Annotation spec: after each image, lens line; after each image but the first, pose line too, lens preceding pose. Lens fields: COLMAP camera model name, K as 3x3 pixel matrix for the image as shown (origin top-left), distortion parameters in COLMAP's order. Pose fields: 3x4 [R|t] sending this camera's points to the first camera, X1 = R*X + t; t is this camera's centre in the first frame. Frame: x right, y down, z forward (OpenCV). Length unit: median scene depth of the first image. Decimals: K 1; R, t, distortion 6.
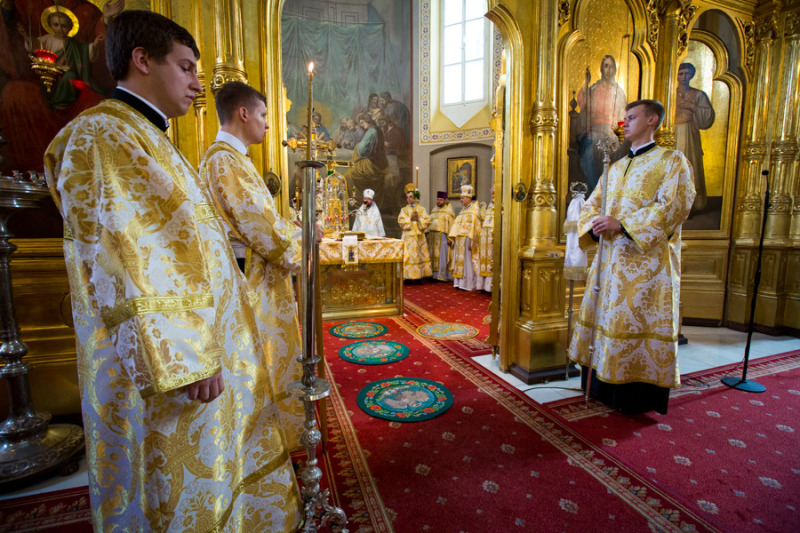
lens RADIAL K [[368.1, 0, 398.2], [0, 368.1, 265.1], [0, 0, 1]] dist [-0.032197, 0.007222]
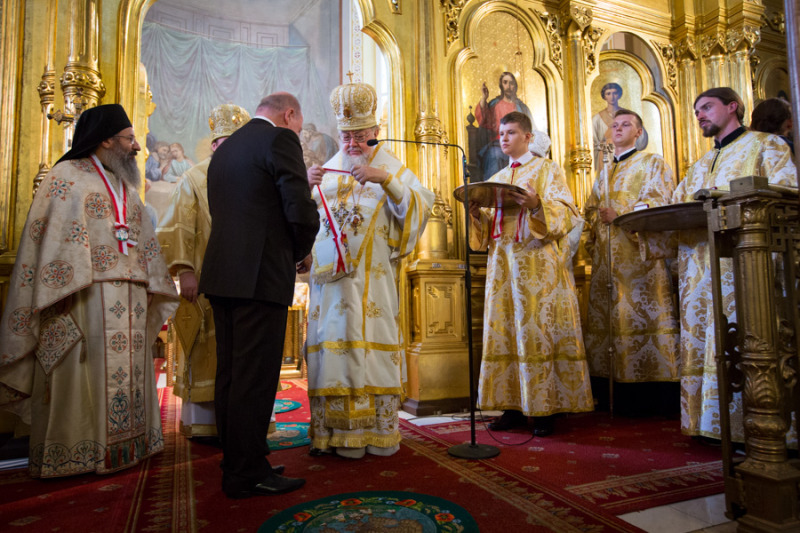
lens RADIAL K [[534.2, 0, 404.0], [0, 534.2, 261.9], [0, 0, 1]] dist [-0.015026, 0.014803]
pose [[0.997176, -0.006319, 0.074831, 0.173412], [0.022293, 0.976443, -0.214622, 0.179163], [-0.071712, 0.215684, 0.973826, -0.214123]]
